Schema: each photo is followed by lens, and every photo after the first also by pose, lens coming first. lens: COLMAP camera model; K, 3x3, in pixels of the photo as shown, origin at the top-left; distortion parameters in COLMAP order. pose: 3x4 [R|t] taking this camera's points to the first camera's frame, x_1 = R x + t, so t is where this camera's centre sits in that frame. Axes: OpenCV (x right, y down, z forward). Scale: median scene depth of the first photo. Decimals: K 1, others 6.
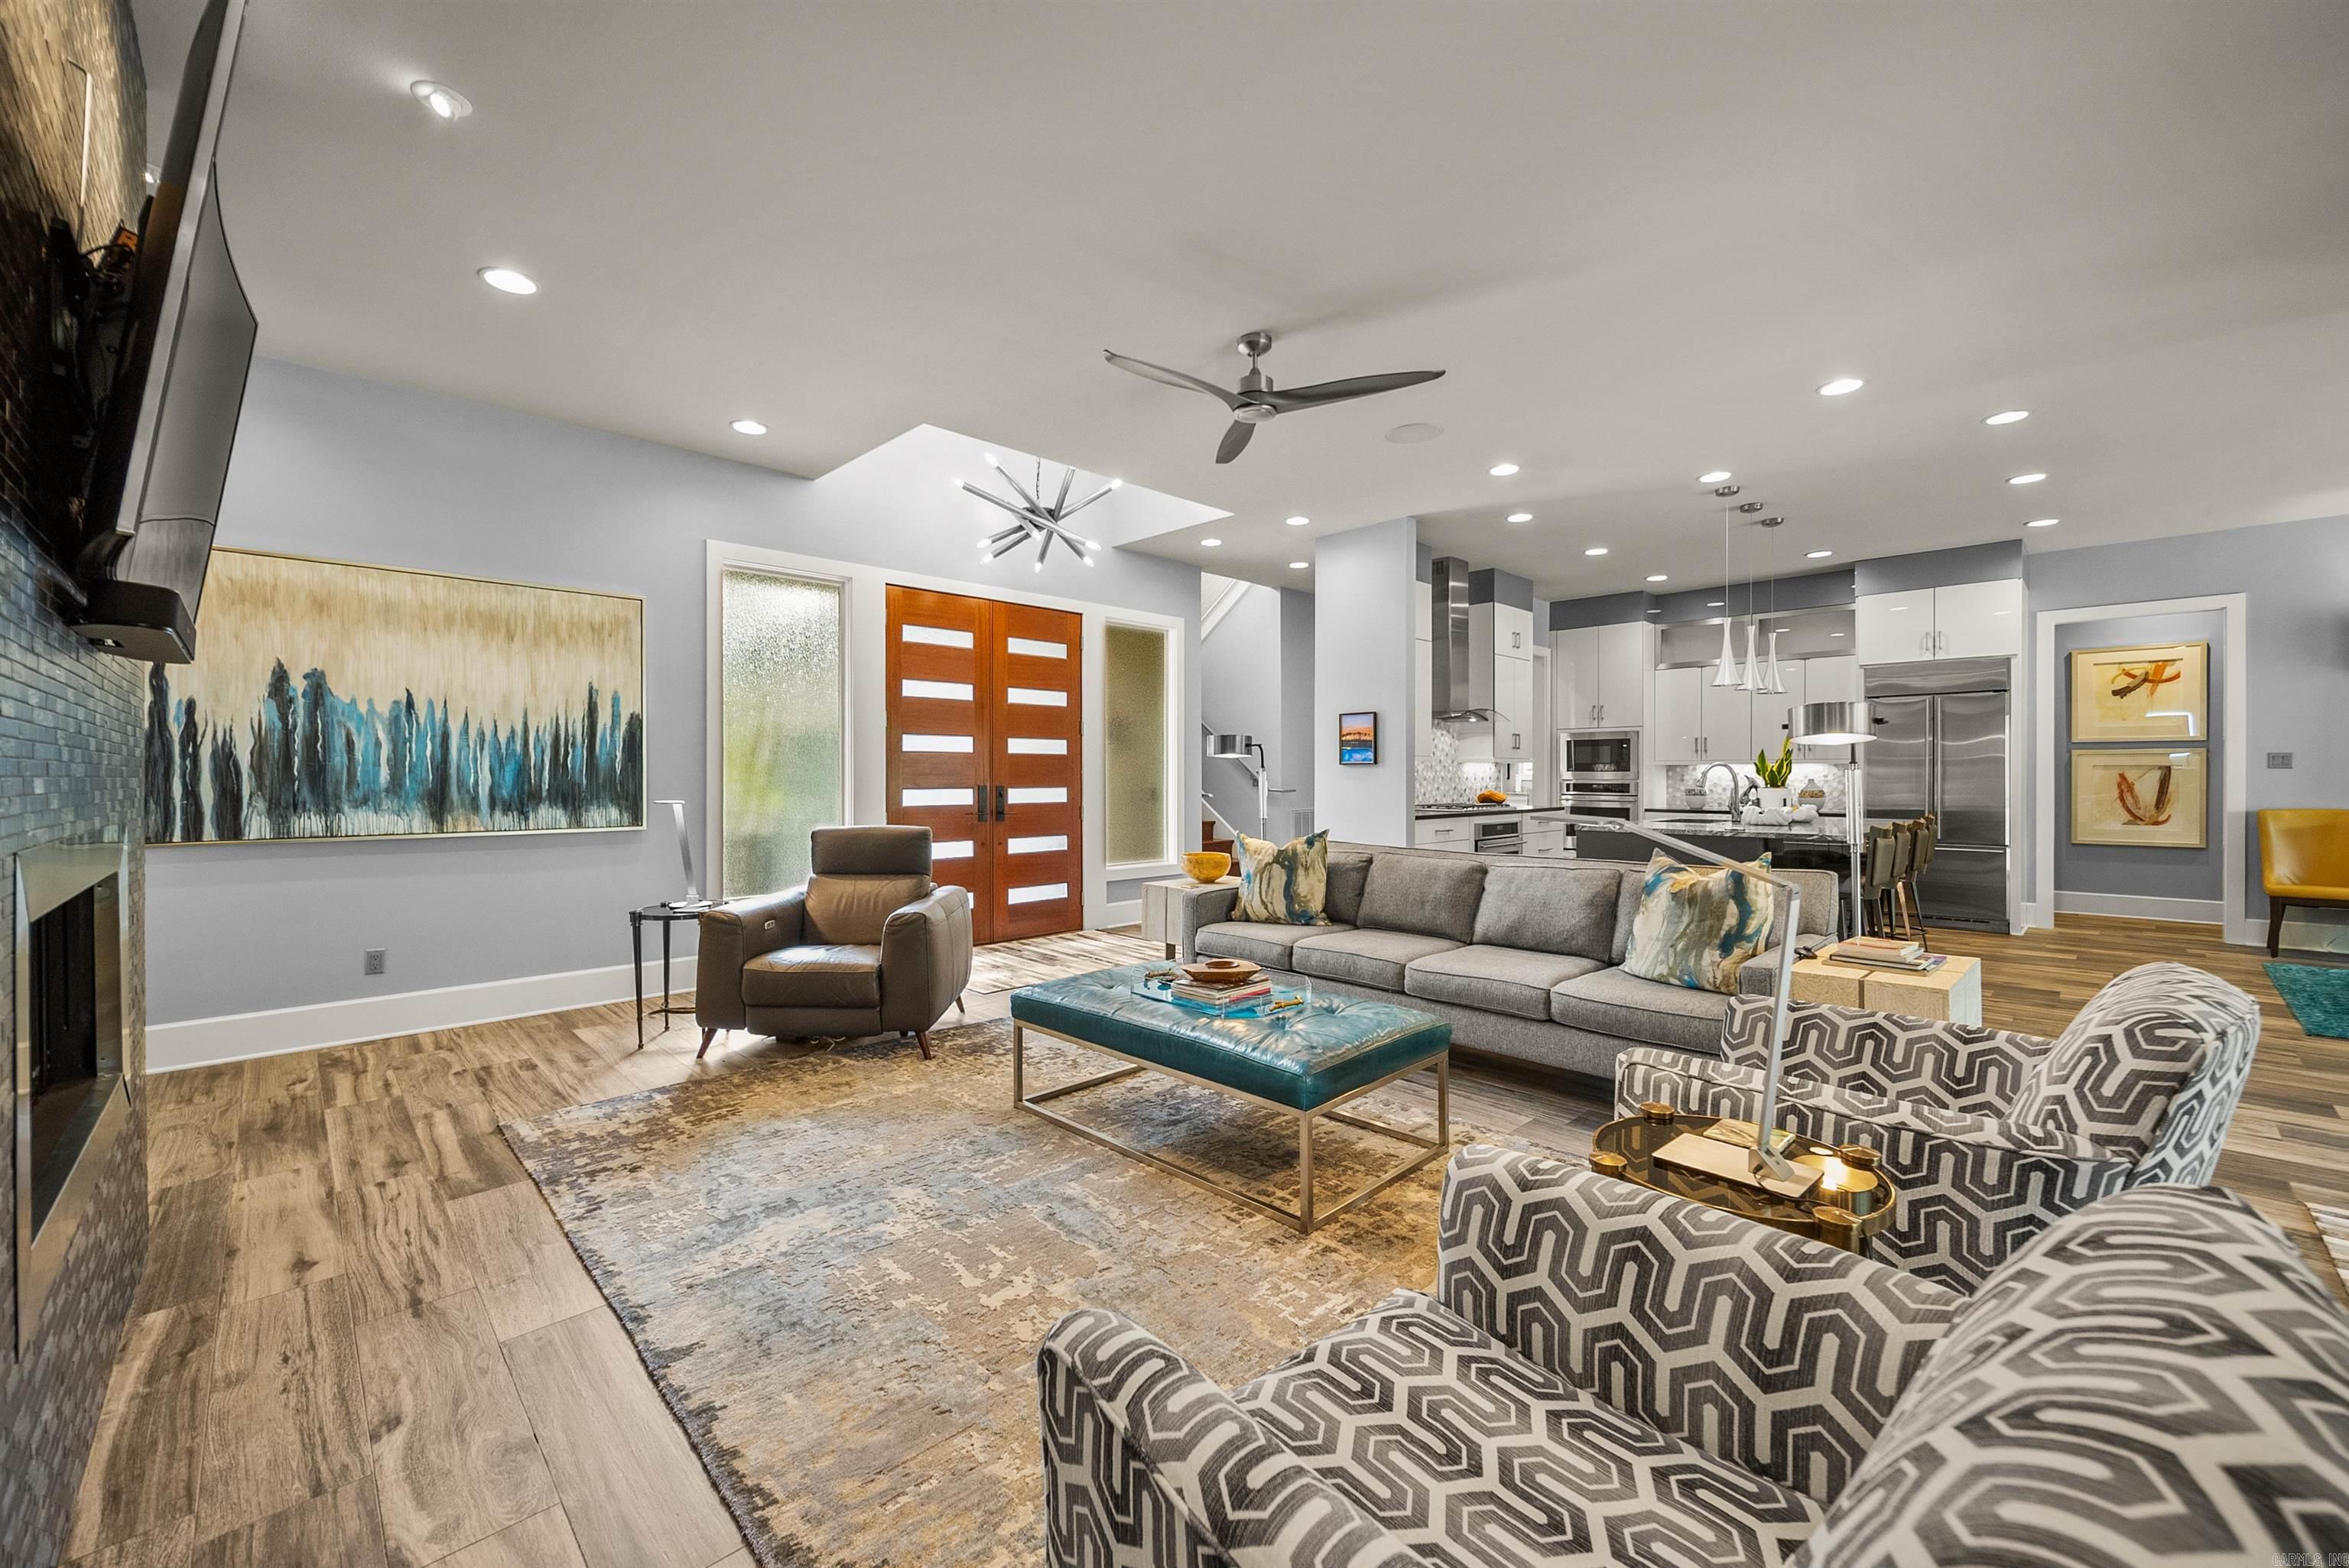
lens RADIAL K [[922.2, 0, 1157.7], [0, 922.2, 779.9], [0, 0, 1]] dist [-0.001774, -0.000504]
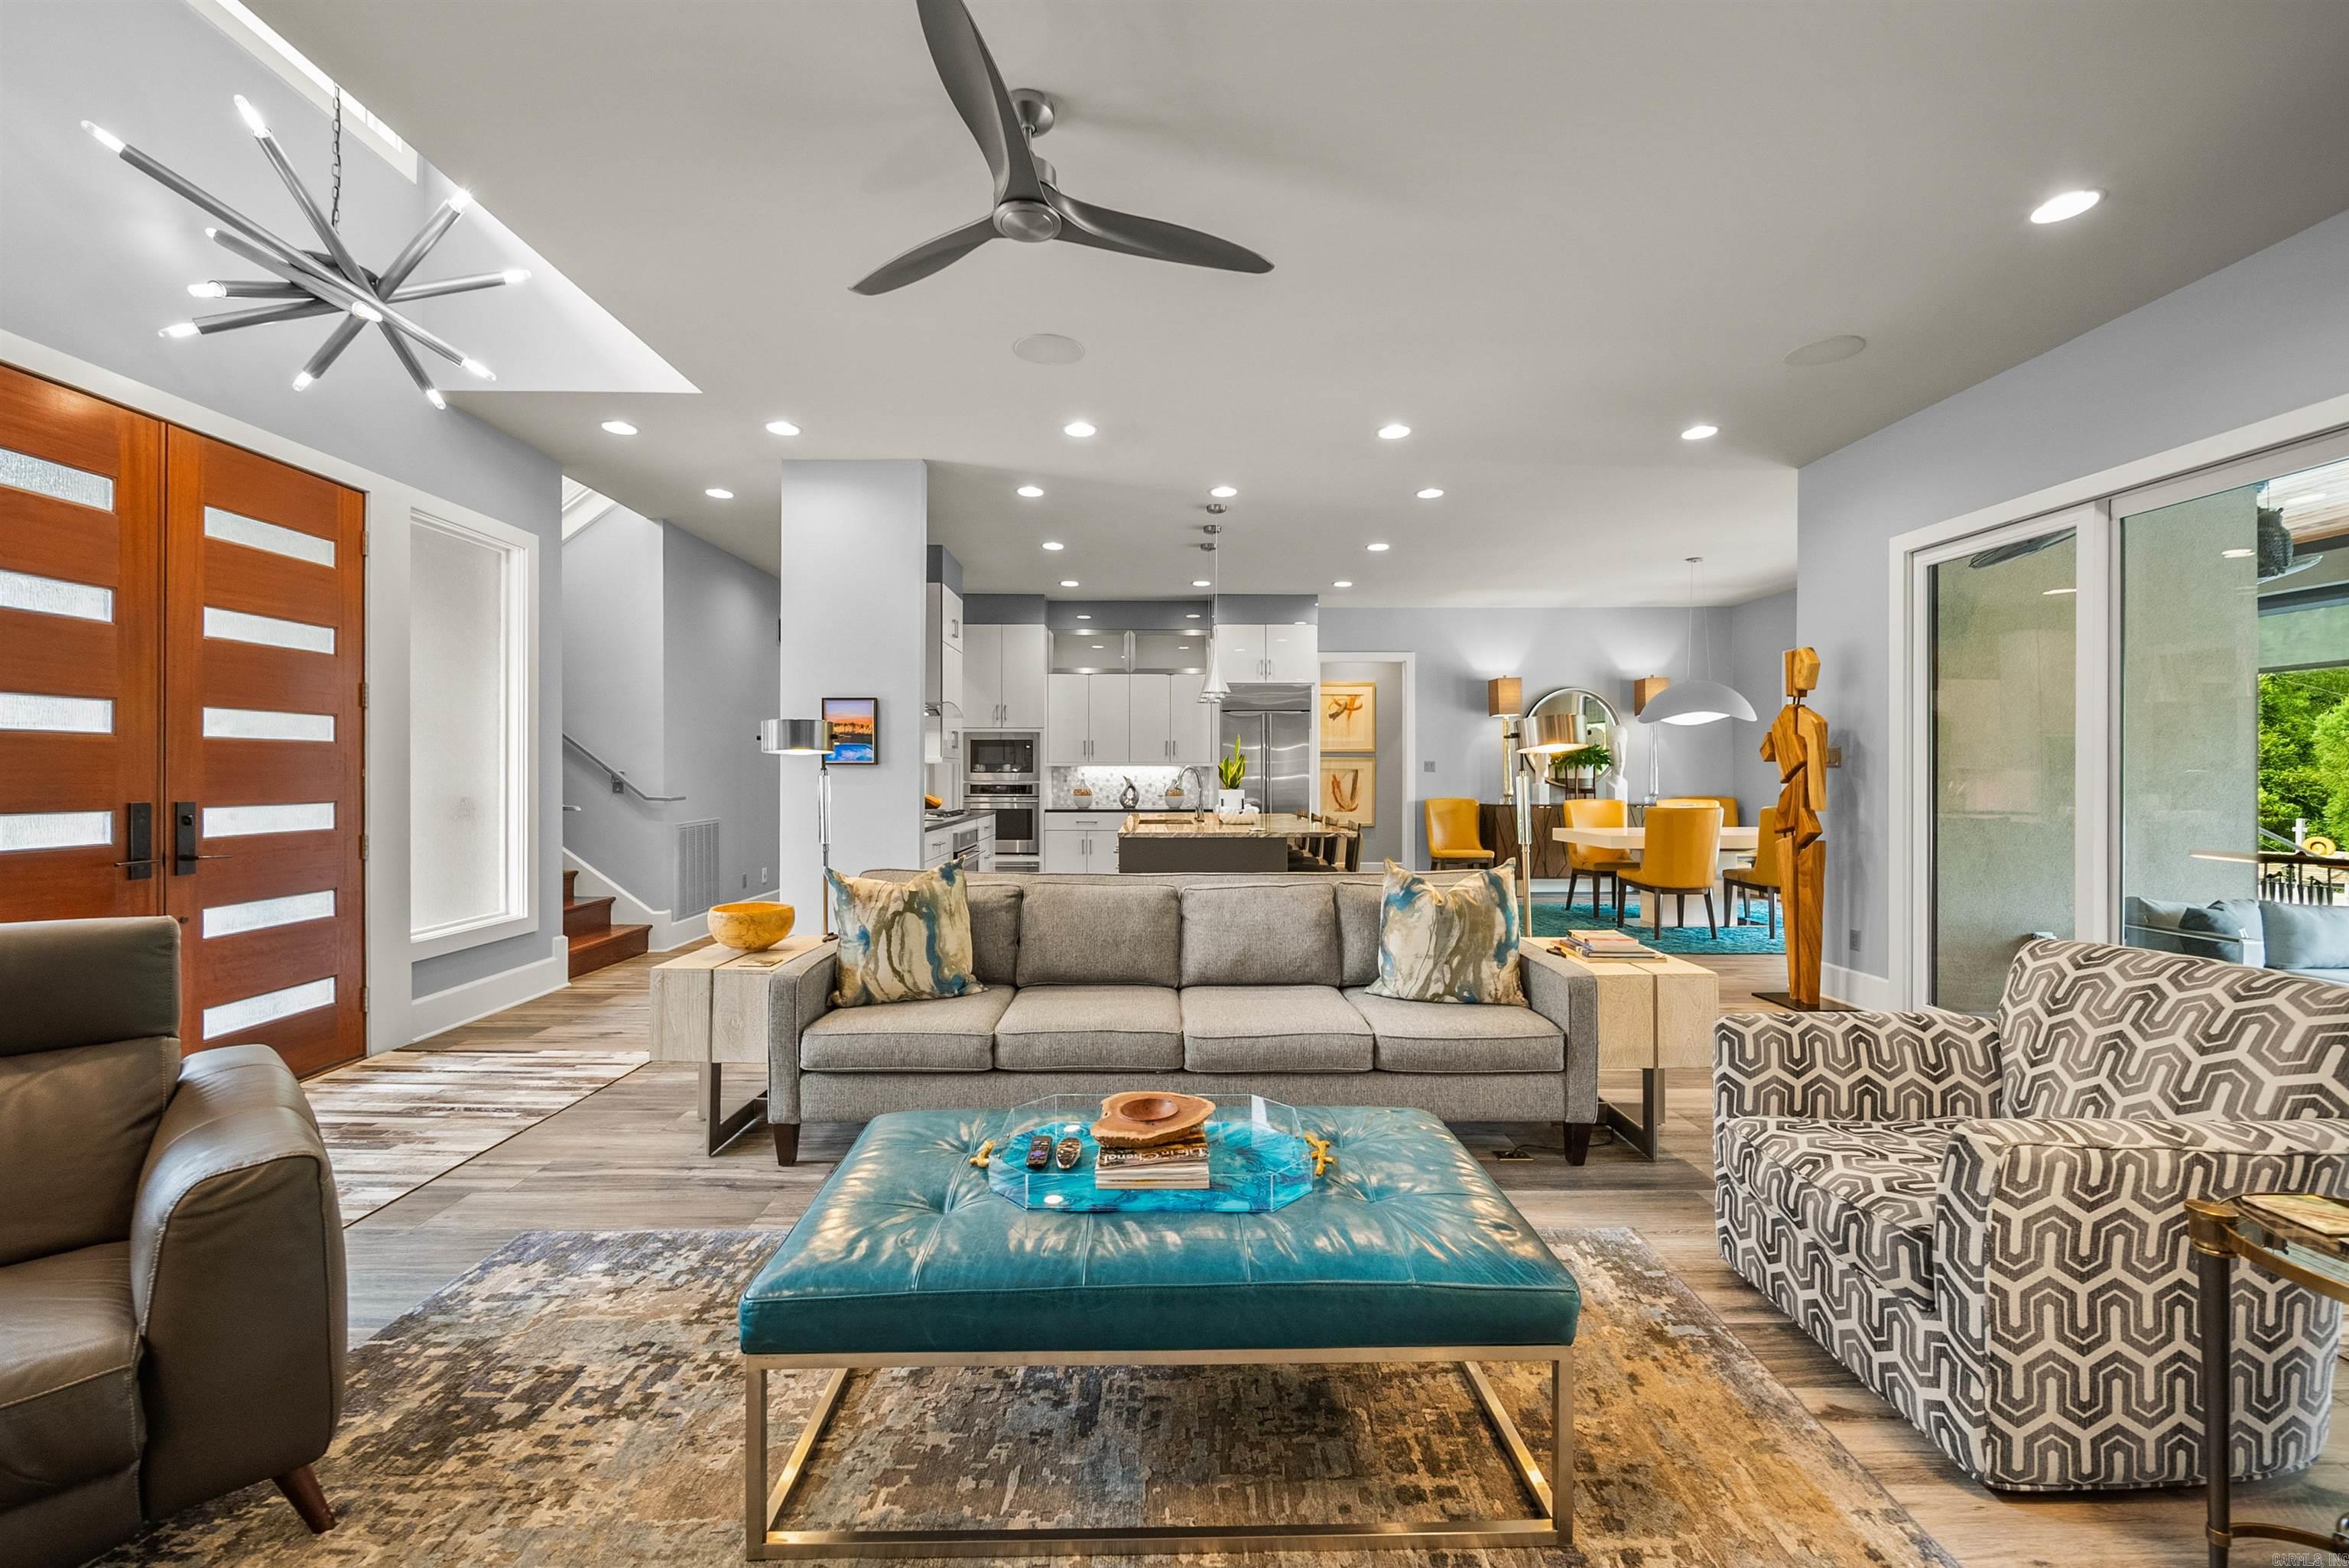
lens RADIAL K [[922.1, 0, 1160.7], [0, 922.1, 776.5], [0, 0, 1]] dist [-0.003186, -0.001004]
pose [[0.685387, -0.002274, 0.728176, -0.232918], [0.003402, 0.999994, -0.000079, -0.008402], [-0.728171, 0.002531, 0.685390, 0.390220]]
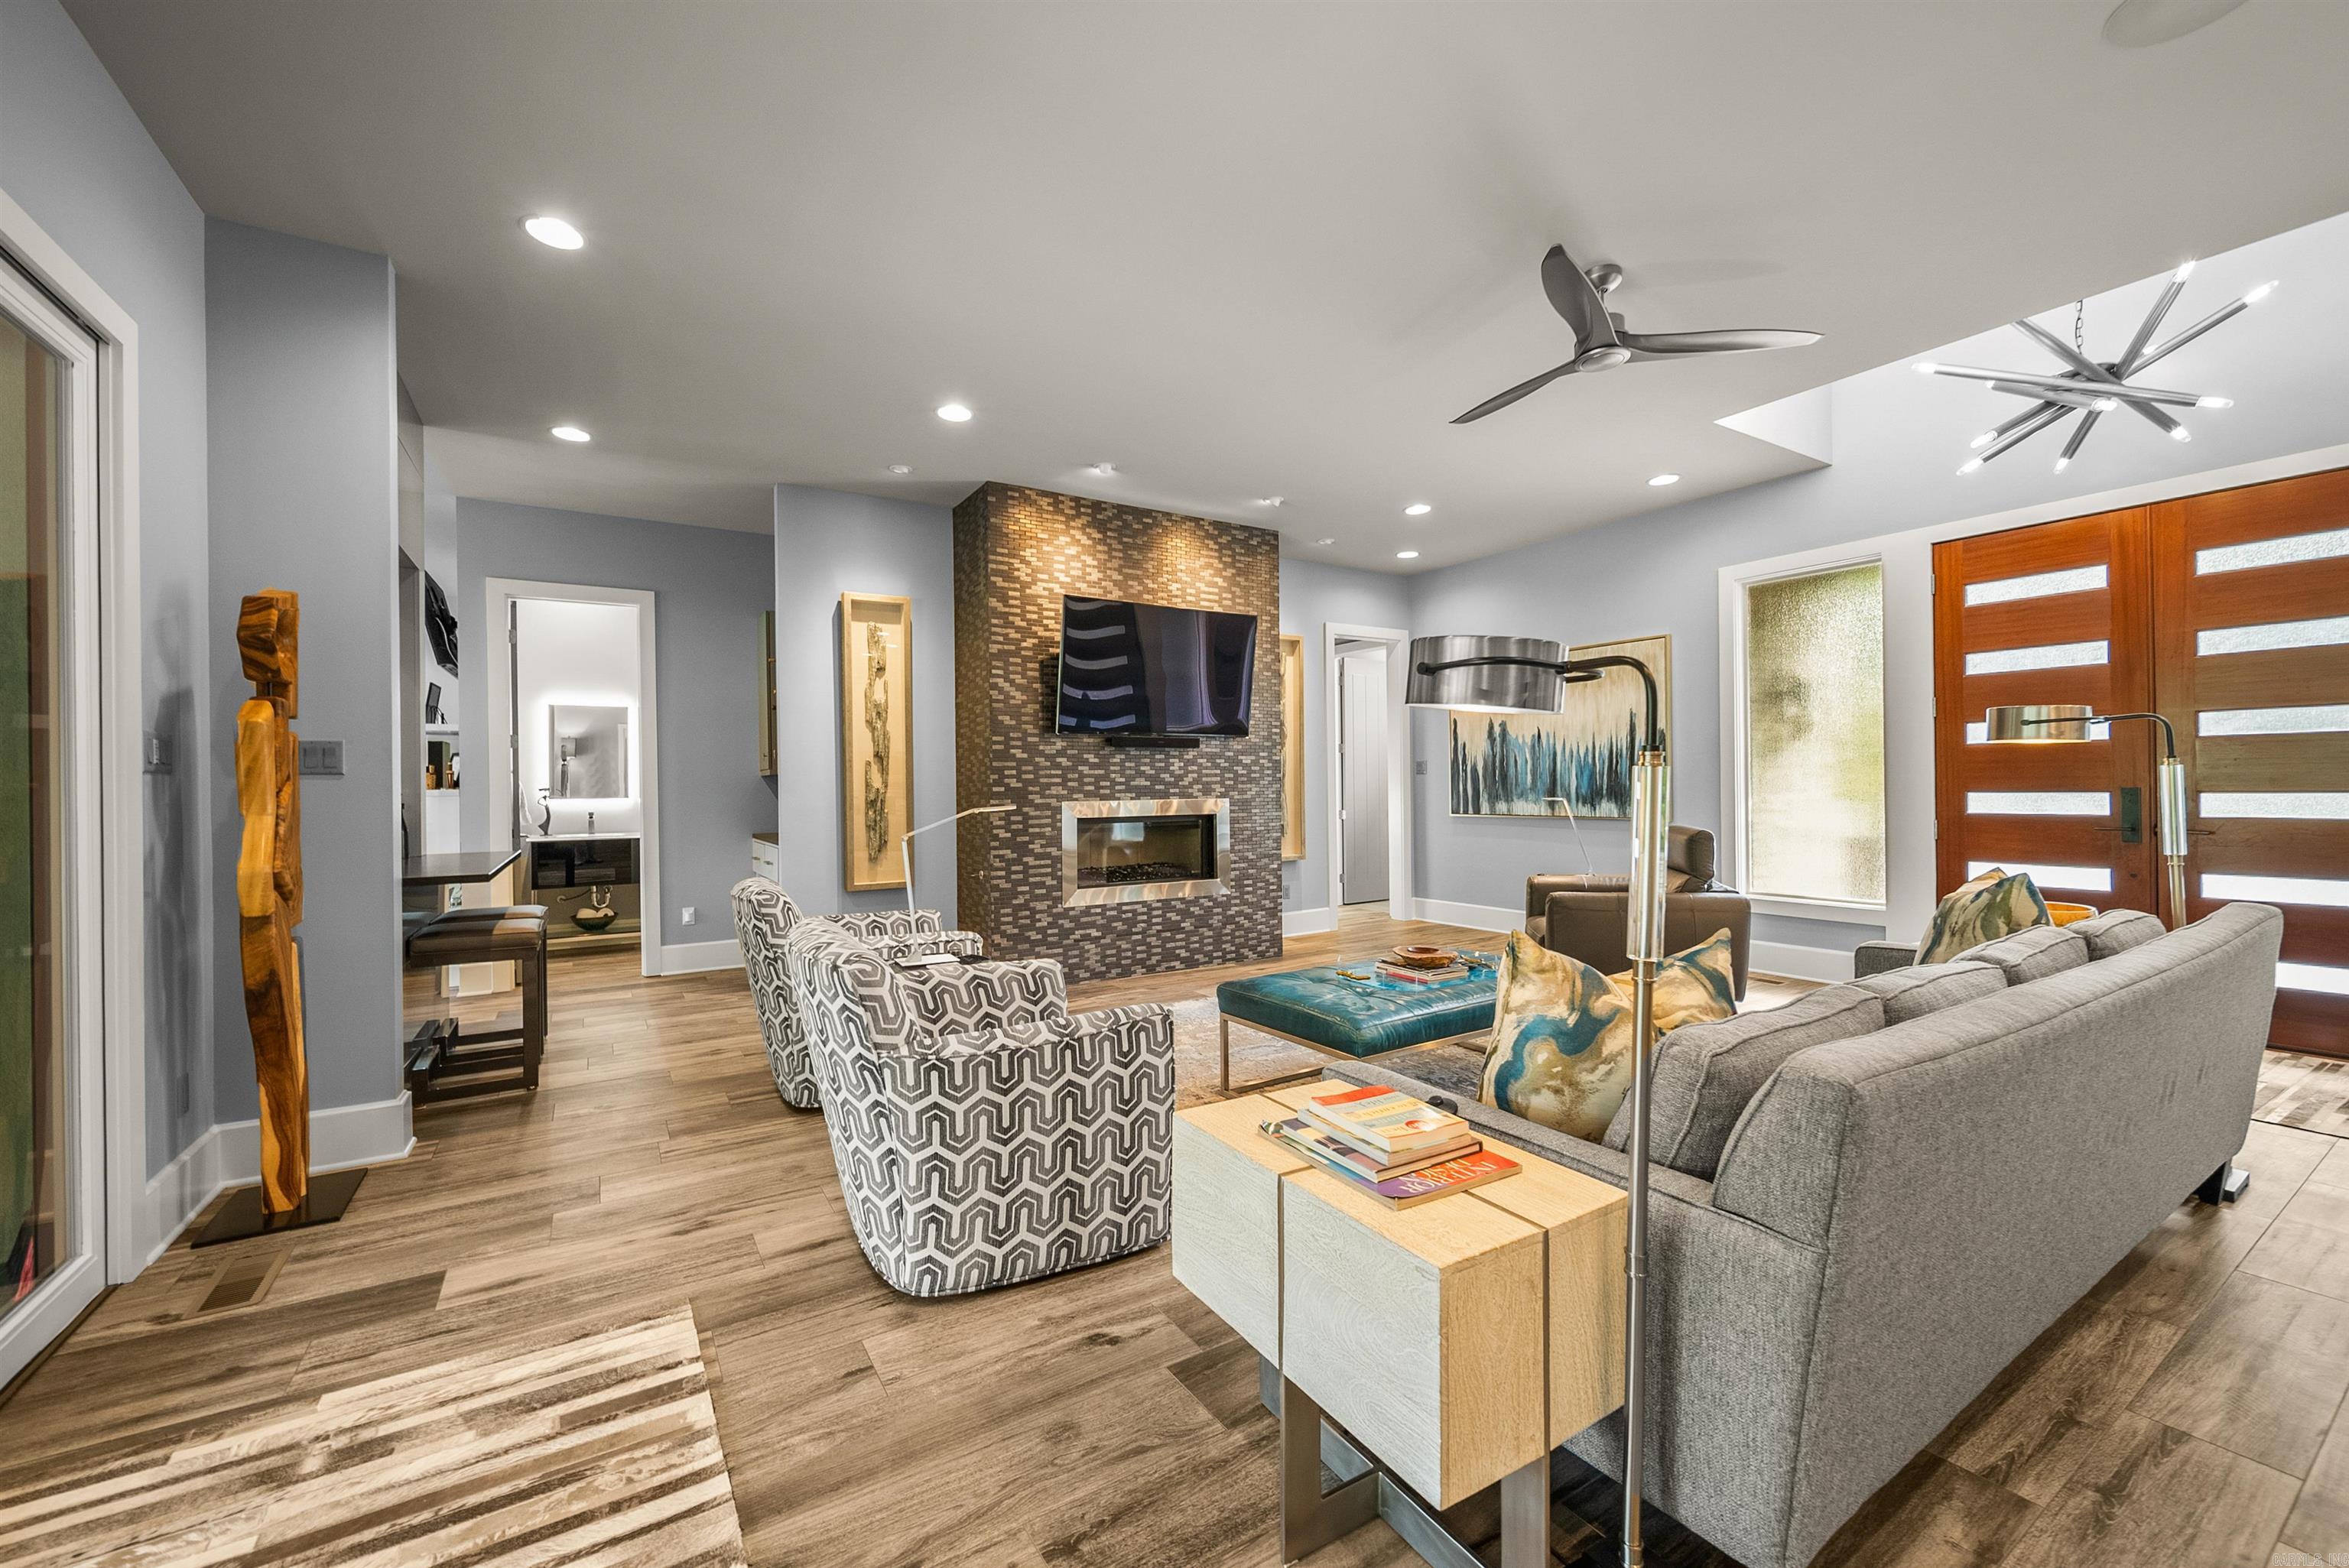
lens RADIAL K [[917.3, 0, 1167.2], [0, 917.3, 782.9], [0, 0, 1]] dist [-0.002536, -0.000167]
pose [[-0.205010, 0.001673, -0.978758, 0.808130], [0.007038, 0.999975, 0.000235, -0.003822], [0.978735, -0.006840, -0.205017, 0.610842]]
